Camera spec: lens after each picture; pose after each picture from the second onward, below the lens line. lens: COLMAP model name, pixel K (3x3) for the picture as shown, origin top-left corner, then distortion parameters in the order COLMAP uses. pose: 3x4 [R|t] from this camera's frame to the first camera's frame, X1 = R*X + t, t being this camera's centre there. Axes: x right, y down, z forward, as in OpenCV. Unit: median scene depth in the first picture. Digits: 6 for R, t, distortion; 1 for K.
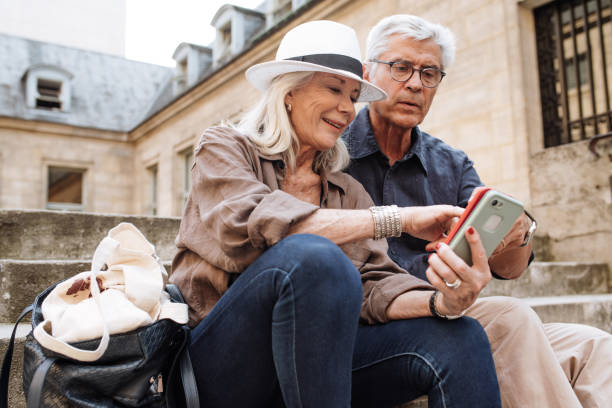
lens RADIAL K [[587.5, 0, 306.2], [0, 587.5, 204.9], [0, 0, 1]] dist [-0.019692, 0.000000]
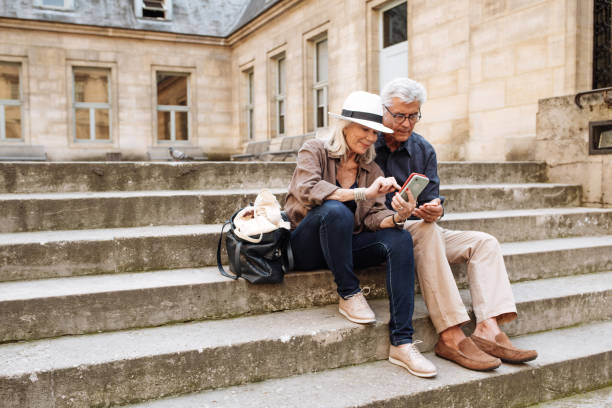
lens RADIAL K [[587.5, 0, 305.9], [0, 587.5, 206.0], [0, 0, 1]] dist [-0.019692, 0.000000]
pose [[0.987965, 0.018899, -0.153522, 0.077763], [0.010443, 0.982095, 0.188099, -0.115061], [0.154328, -0.187439, 0.970077, -0.441388]]
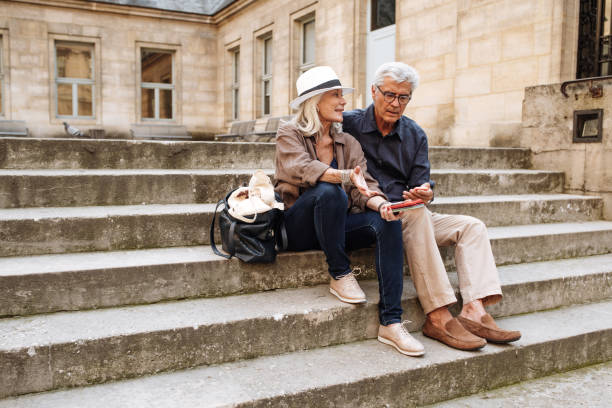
lens RADIAL K [[587.5, 0, 308.8], [0, 587.5, 203.3], [0, 0, 1]] dist [-0.019692, 0.000000]
pose [[0.992173, 0.041450, -0.117790, 0.064449], [-0.015341, 0.976615, 0.214450, -0.117544], [0.123924, -0.210964, 0.969607, -0.455514]]
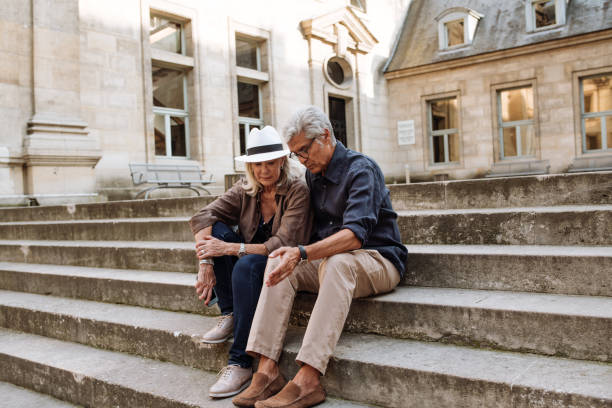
lens RADIAL K [[587.5, 0, 301.2], [0, 587.5, 202.4], [0, 0, 1]] dist [-0.019692, 0.000000]
pose [[0.286549, 0.007791, -0.958034, 0.857115], [0.167700, 0.984121, 0.058162, -0.049079], [0.943274, -0.177329, 0.280692, 0.160055]]
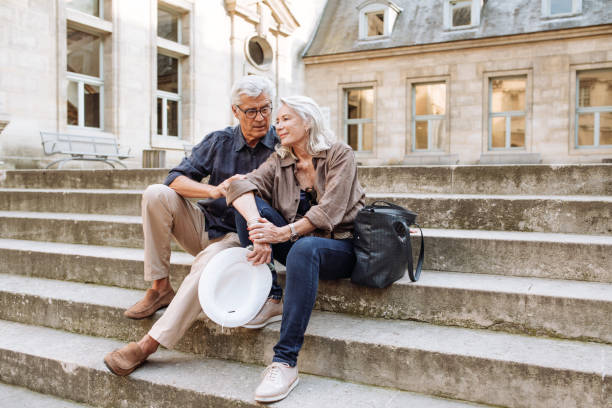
lens RADIAL K [[587.5, 0, 301.8], [0, 587.5, 203.0], [0, 0, 1]] dist [-0.019692, 0.000000]
pose [[0.451448, 0.050942, -0.890842, 0.724495], [0.106053, 0.988229, 0.110255, -0.058053], [0.885973, -0.144251, 0.440731, 0.008275]]
